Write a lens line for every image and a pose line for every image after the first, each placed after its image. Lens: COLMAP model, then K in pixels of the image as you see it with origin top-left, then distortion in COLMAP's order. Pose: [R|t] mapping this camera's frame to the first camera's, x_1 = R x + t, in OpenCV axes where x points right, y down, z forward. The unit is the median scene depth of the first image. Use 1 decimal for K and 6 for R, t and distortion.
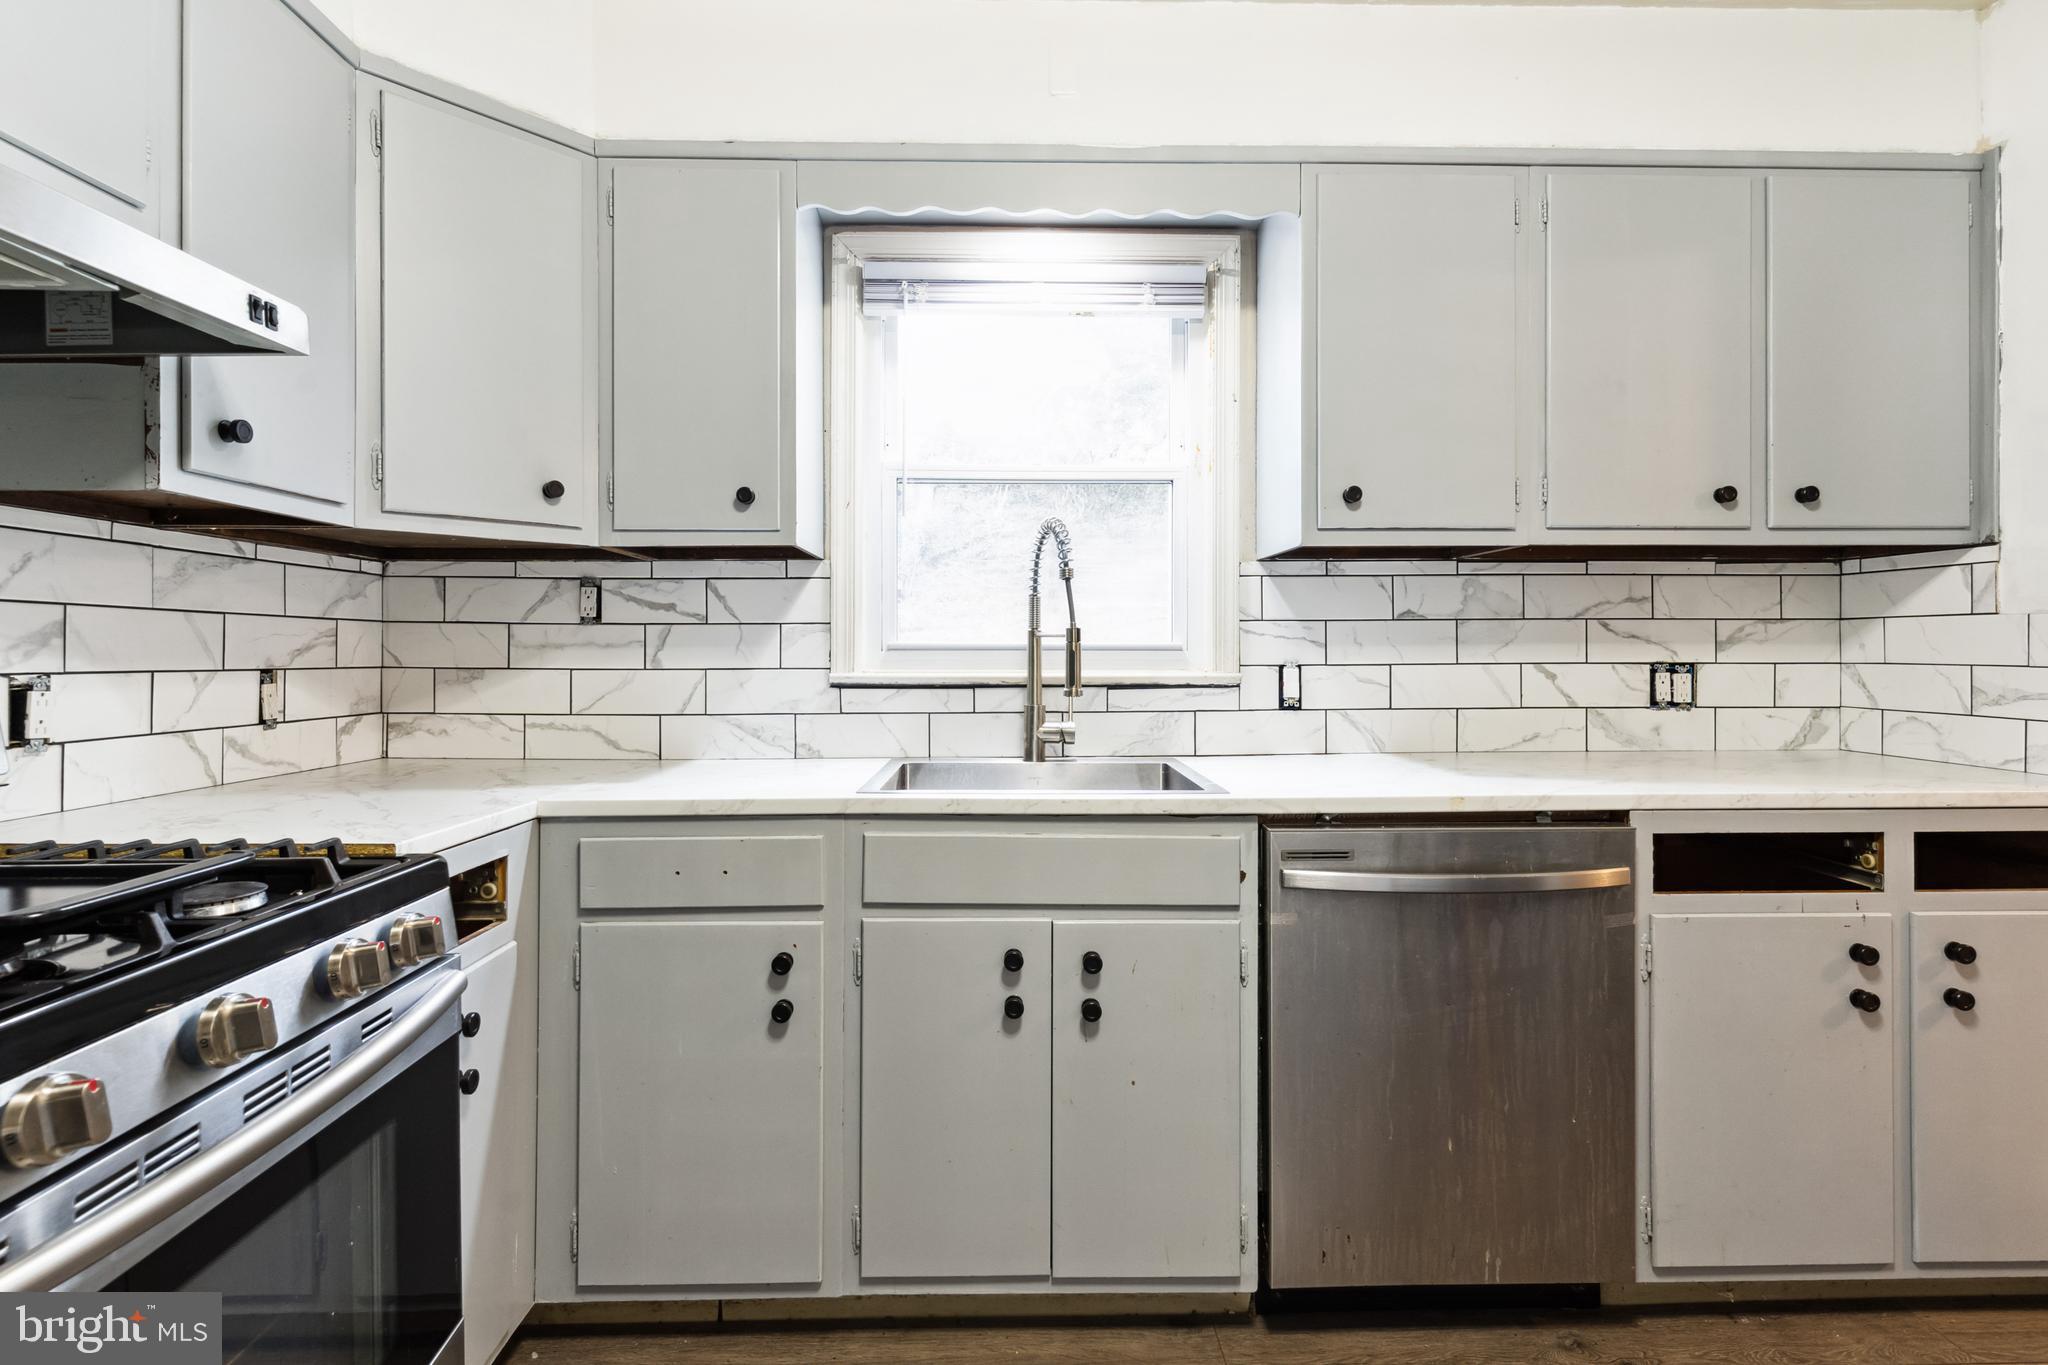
lens RADIAL K [[988.0, 0, 1014.8], [0, 988.0, 644.2], [0, 0, 1]] dist [0.005309, 0.000223]
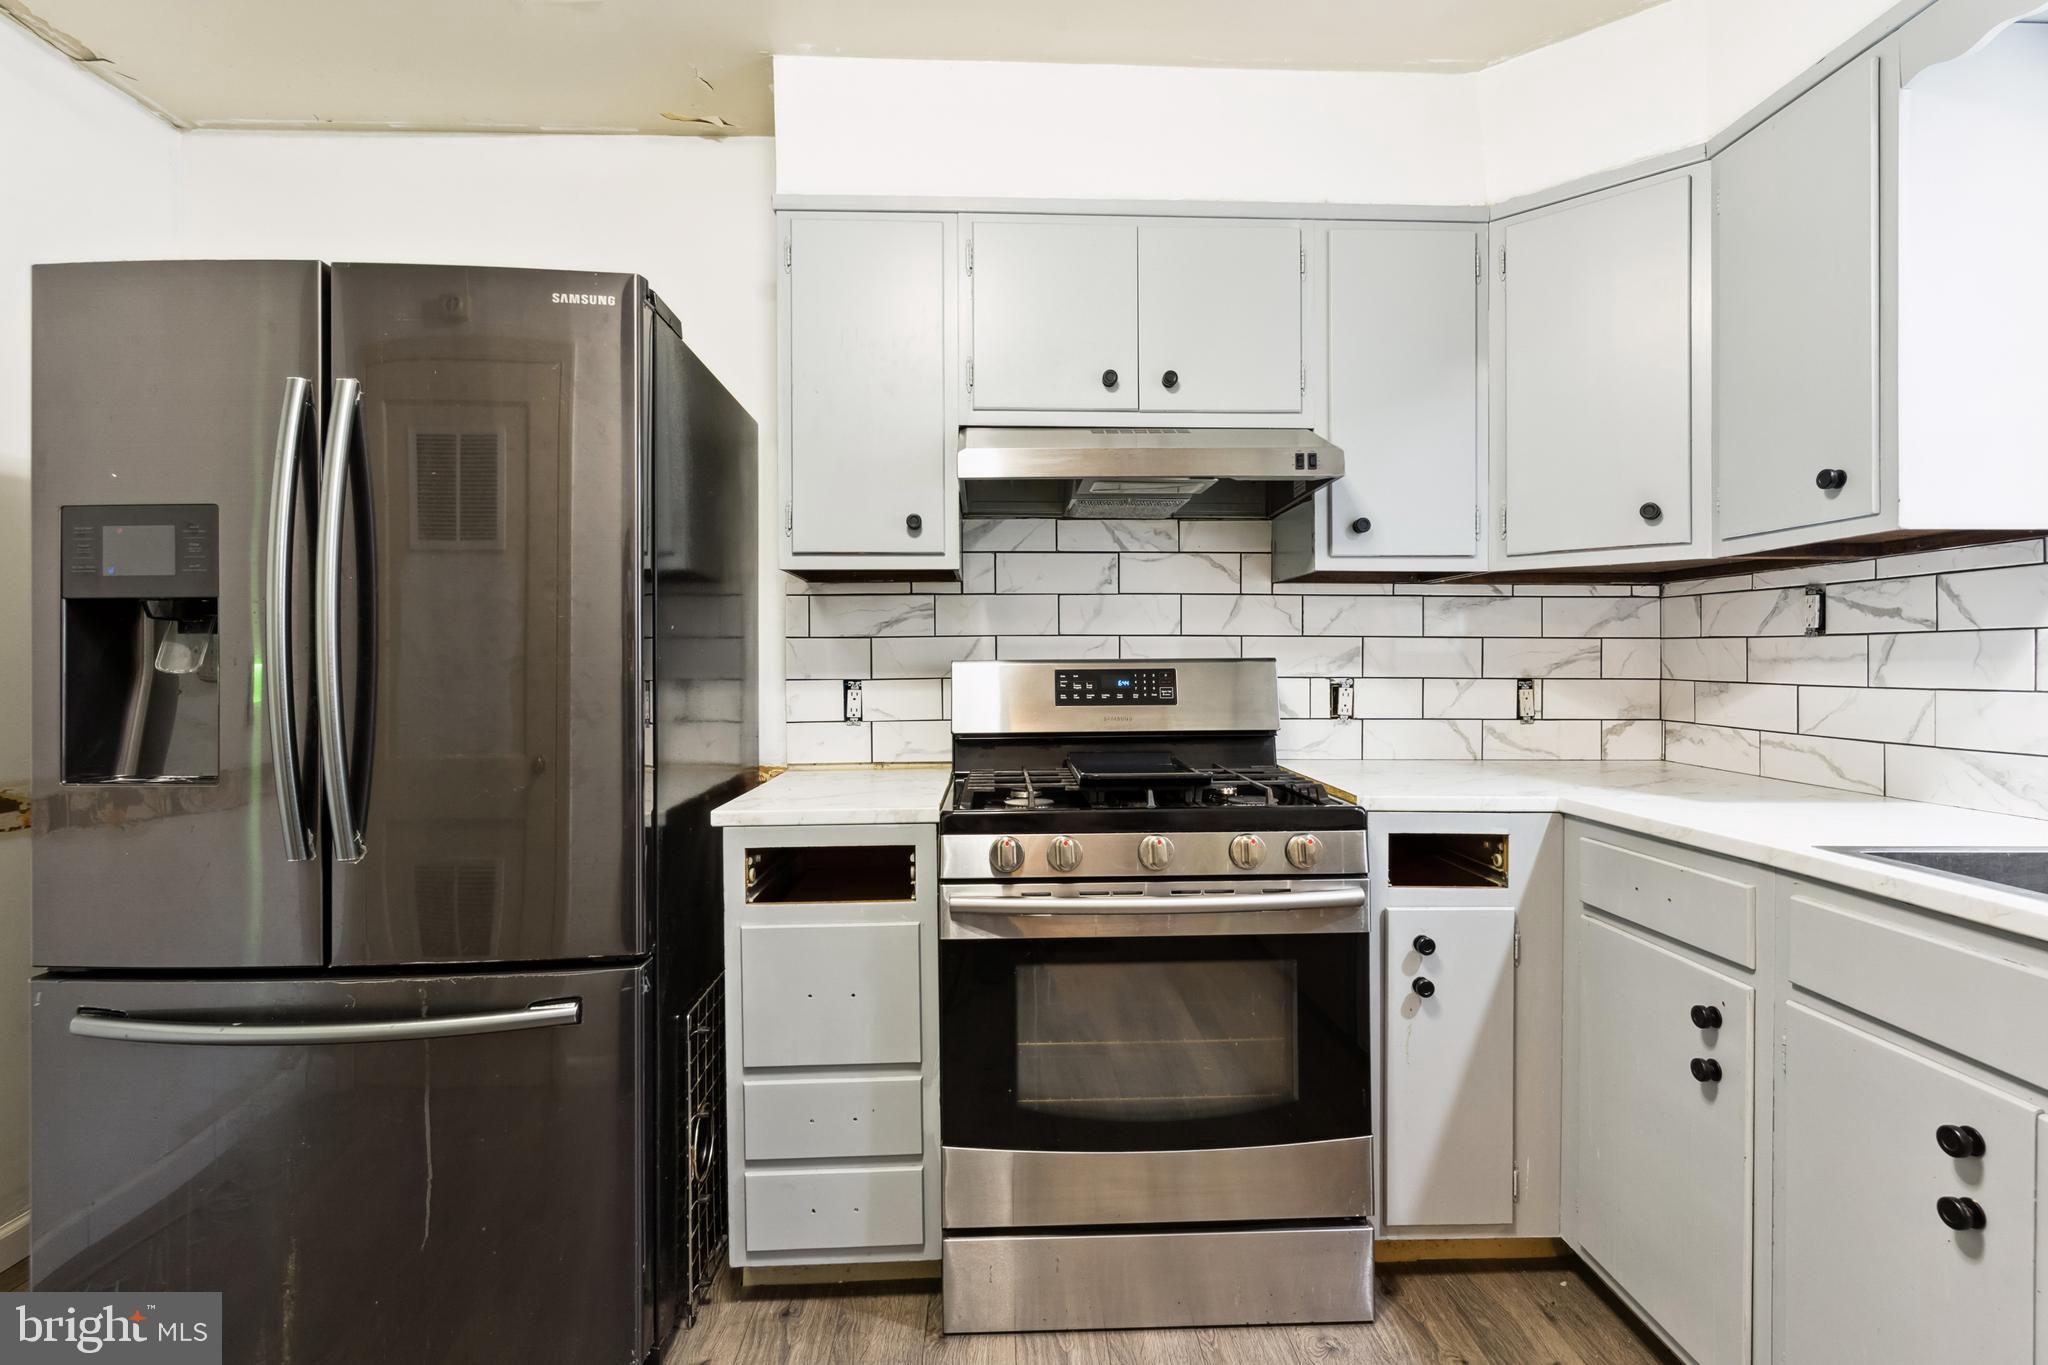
lens RADIAL K [[988.0, 0, 1036.2], [0, 988.0, 662.1], [0, 0, 1]] dist [0.005309, 0.000223]
pose [[0.026486, 0.001238, -0.999648, 0.480665], [0.006666, 0.999977, 0.001415, -0.002266], [0.999627, -0.006701, 0.026477, 0.276946]]
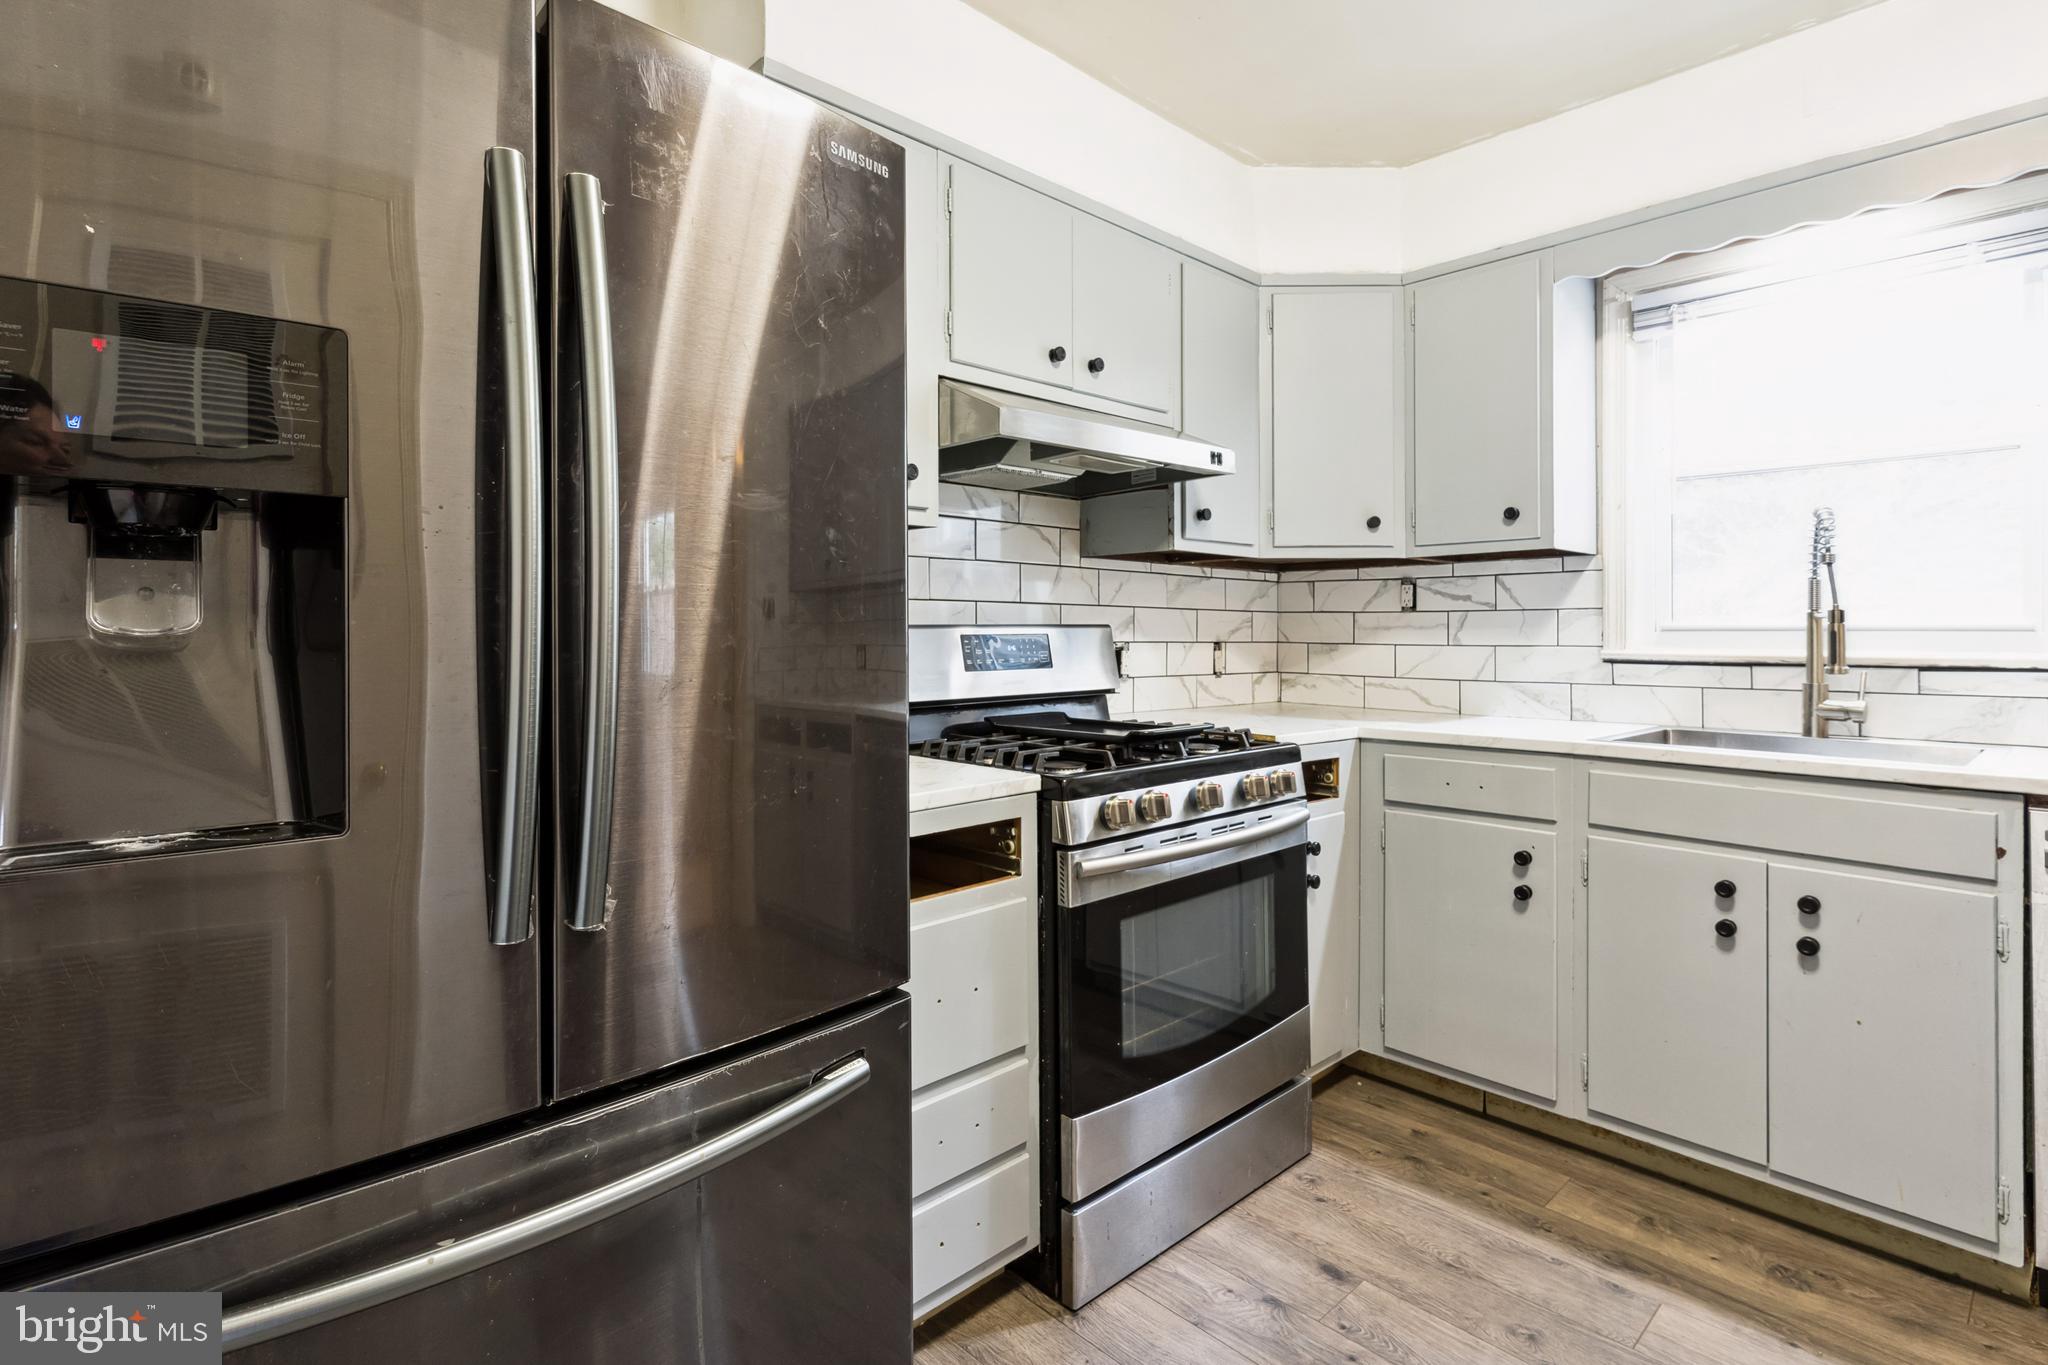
lens RADIAL K [[988.0, 0, 1025.5], [0, 988.0, 628.1], [0, 0, 1]] dist [0.005309, 0.000223]
pose [[0.671286, -0.002777, -0.741193, 0.239336], [0.003462, 0.999994, -0.000612, 0.001218], [0.741190, -0.002155, 0.671292, -0.324875]]
